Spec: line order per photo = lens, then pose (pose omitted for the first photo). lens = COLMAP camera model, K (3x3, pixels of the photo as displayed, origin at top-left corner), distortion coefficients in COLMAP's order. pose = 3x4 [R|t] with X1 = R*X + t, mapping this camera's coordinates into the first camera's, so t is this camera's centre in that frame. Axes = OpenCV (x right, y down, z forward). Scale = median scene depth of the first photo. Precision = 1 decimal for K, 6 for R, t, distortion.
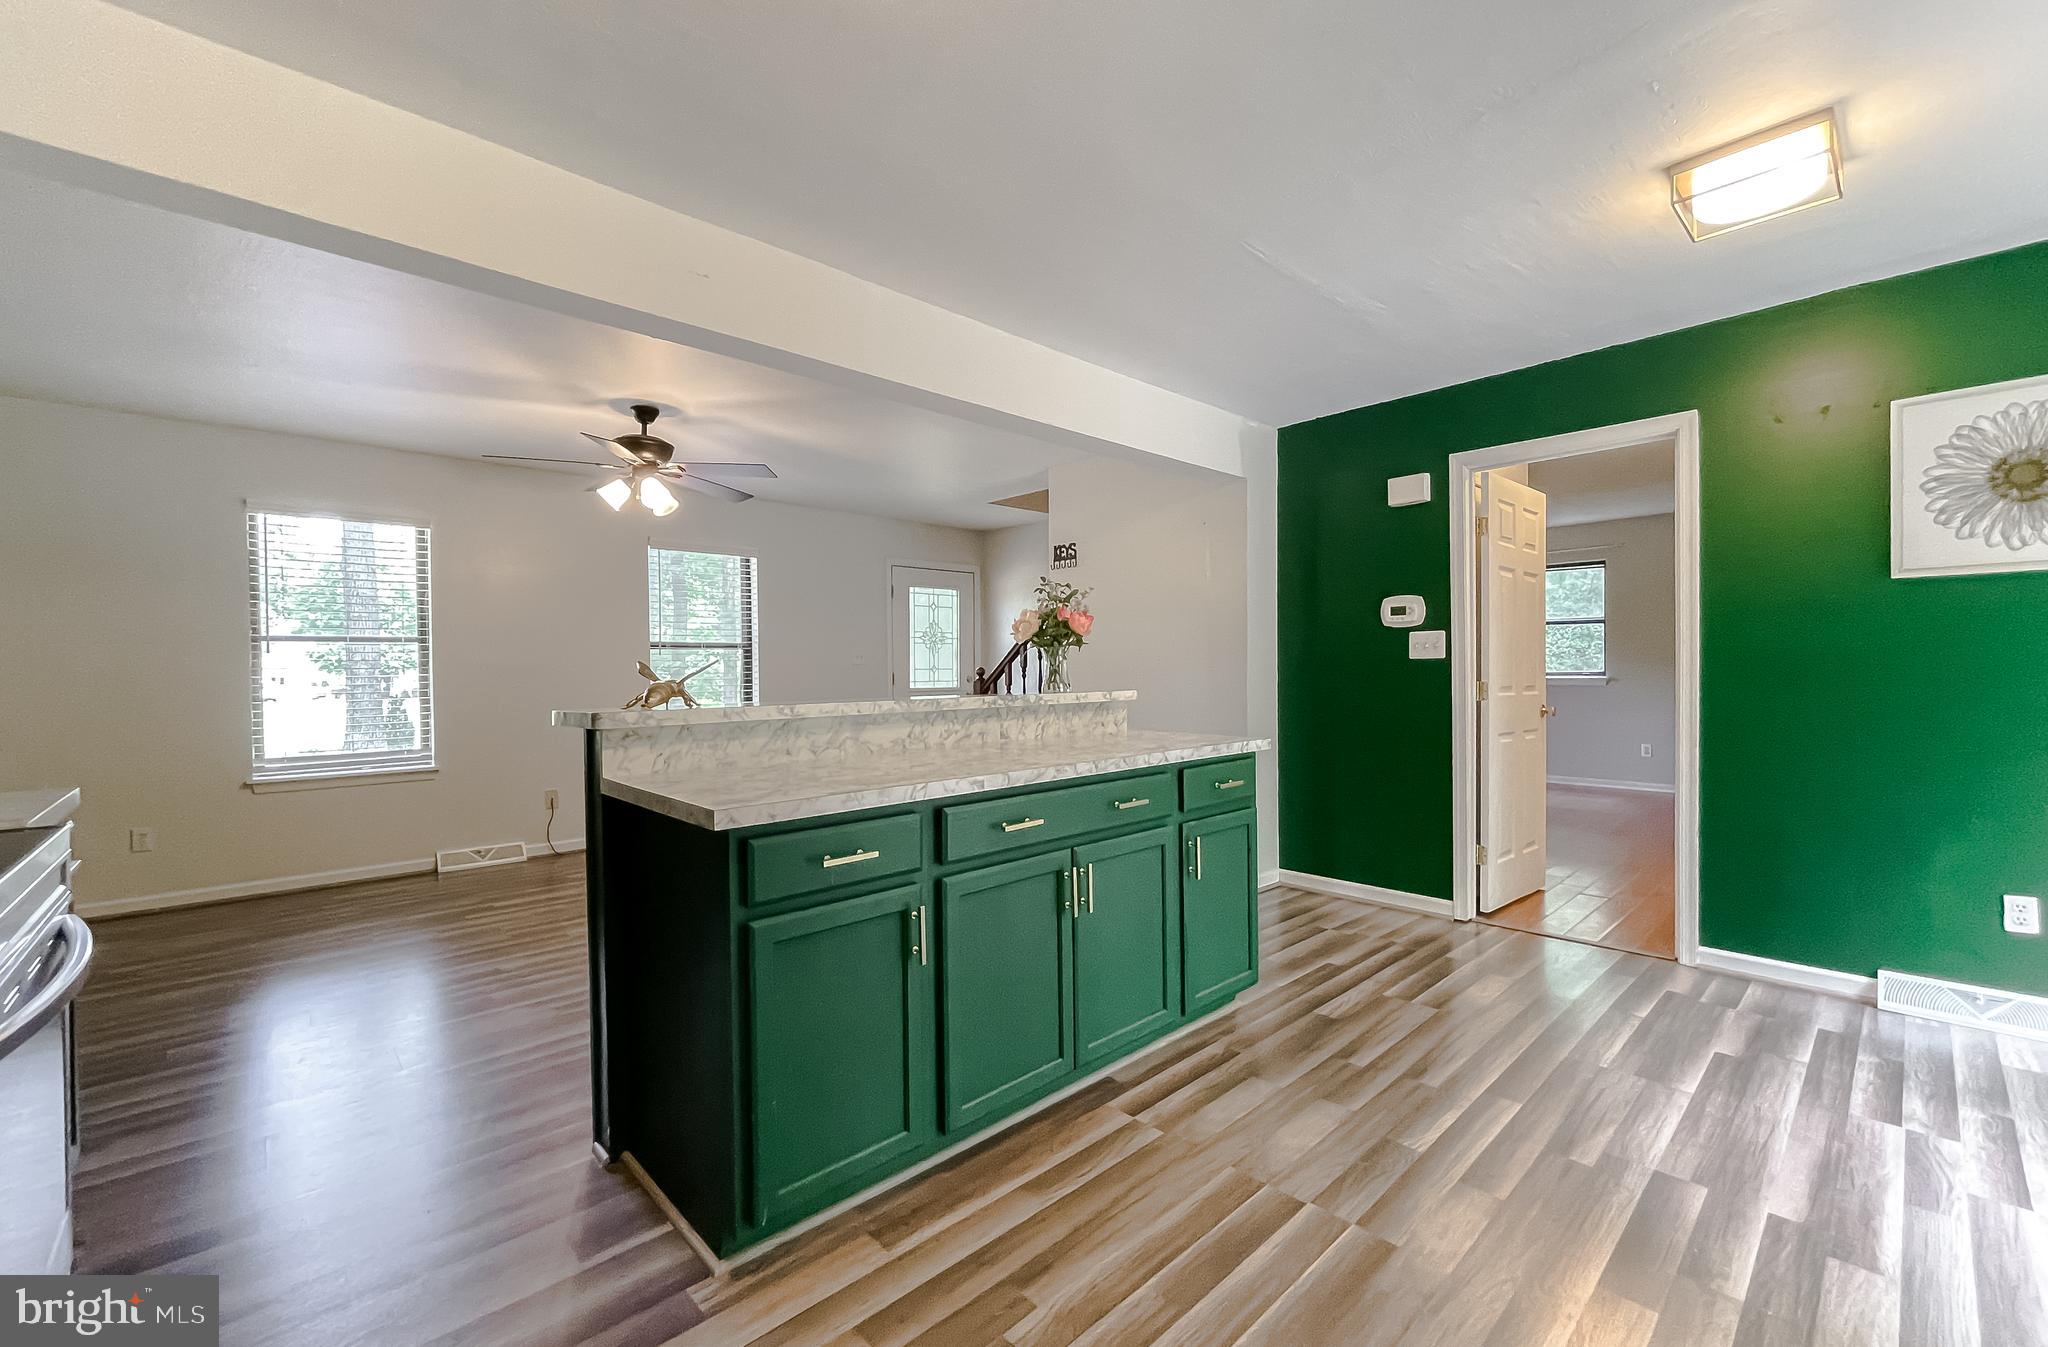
lens RADIAL K [[840.8, 0, 1009.5], [0, 840.8, 676.9], [0, 0, 1]] dist [0.001046, 0.000518]
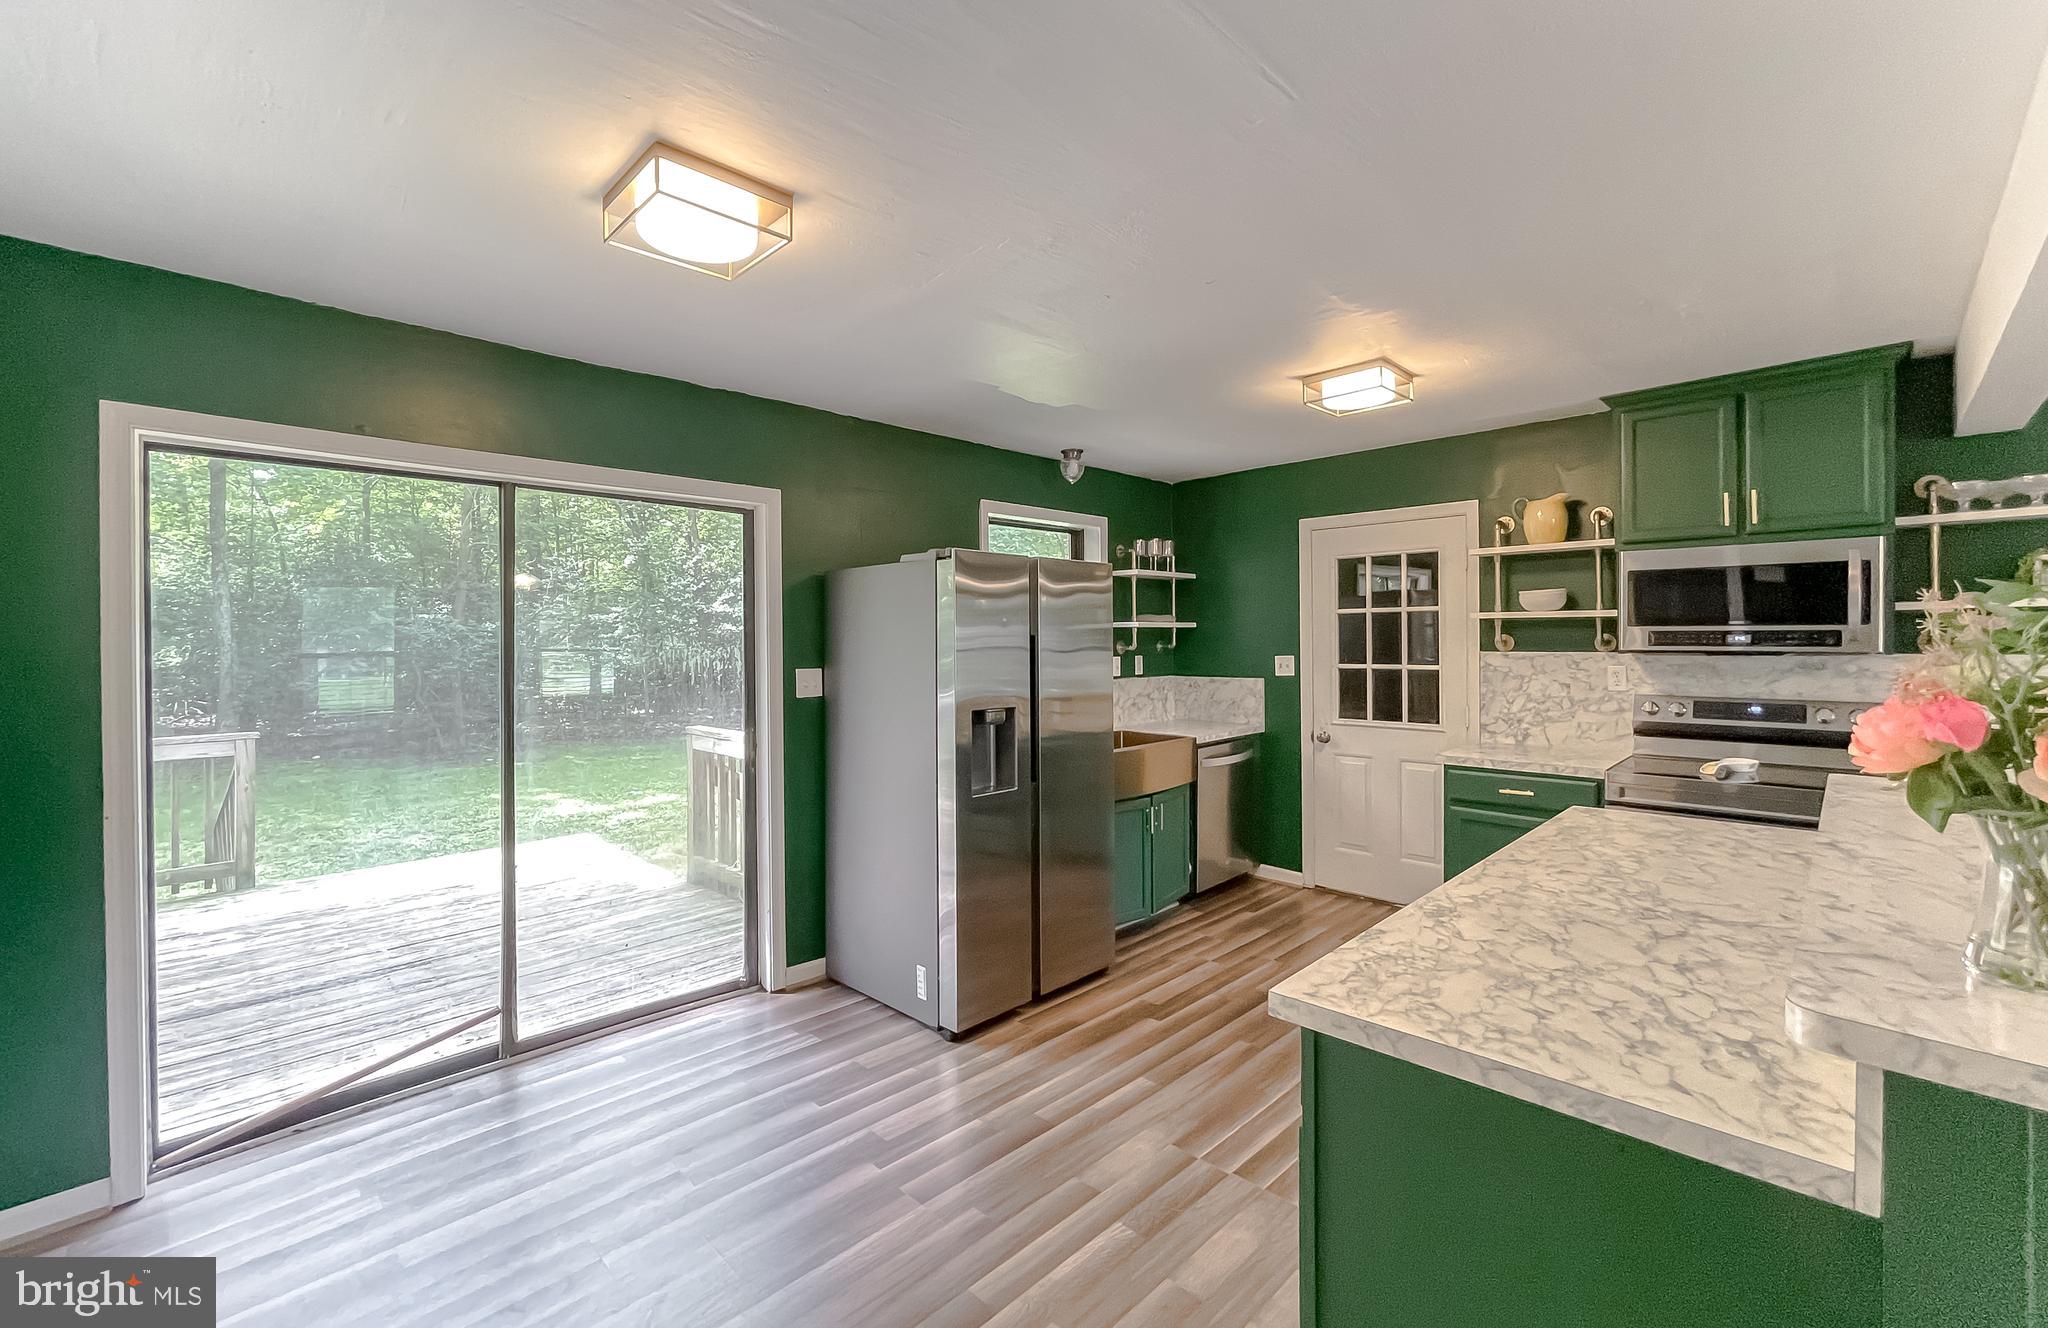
lens RADIAL K [[849.2, 0, 1015.6], [0, 849.2, 643.8], [0, 0, 1]] dist [-0.001842, 0.000726]
pose [[-0.999063, 0.018972, -0.038904, 0.333235], [0.018427, 0.999728, 0.014327, -0.085378], [0.039165, 0.013596, -0.999140, 1.050471]]
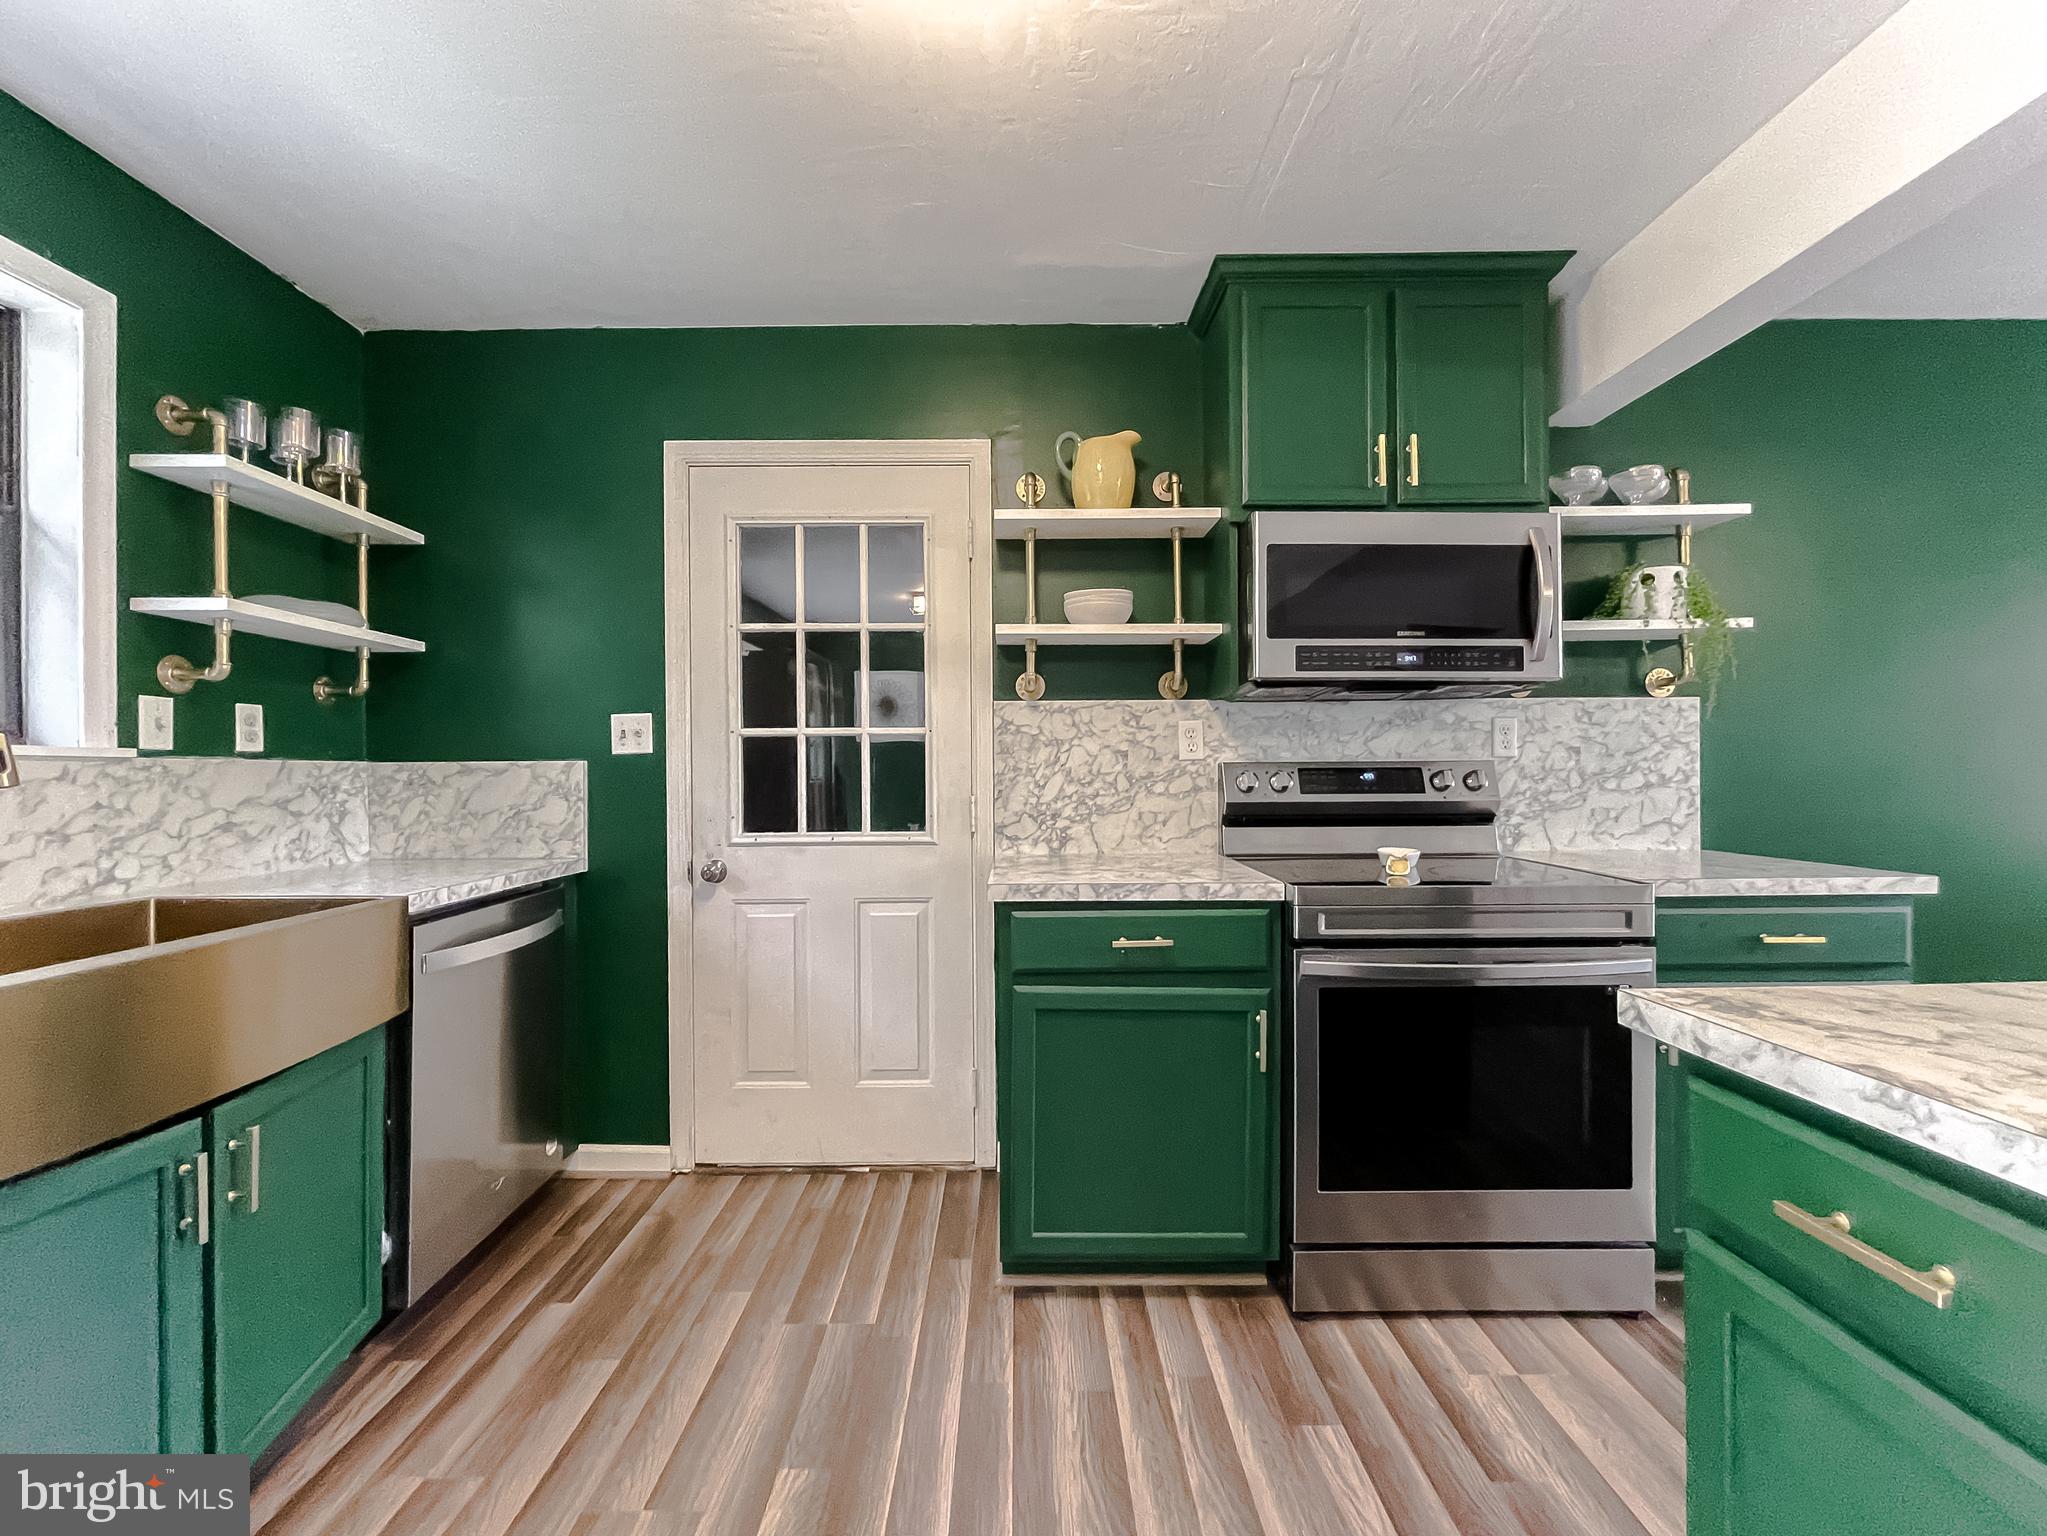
lens RADIAL K [[835.7, 0, 1016.8], [0, 835.7, 775.4], [0, 0, 1]] dist [-0.007683, 0.001157]
pose [[-0.676077, 0.015705, -0.736663, 0.145264], [0.008468, 0.999872, 0.013544, -0.002100], [0.736782, 0.002918, -0.676124, 0.423660]]
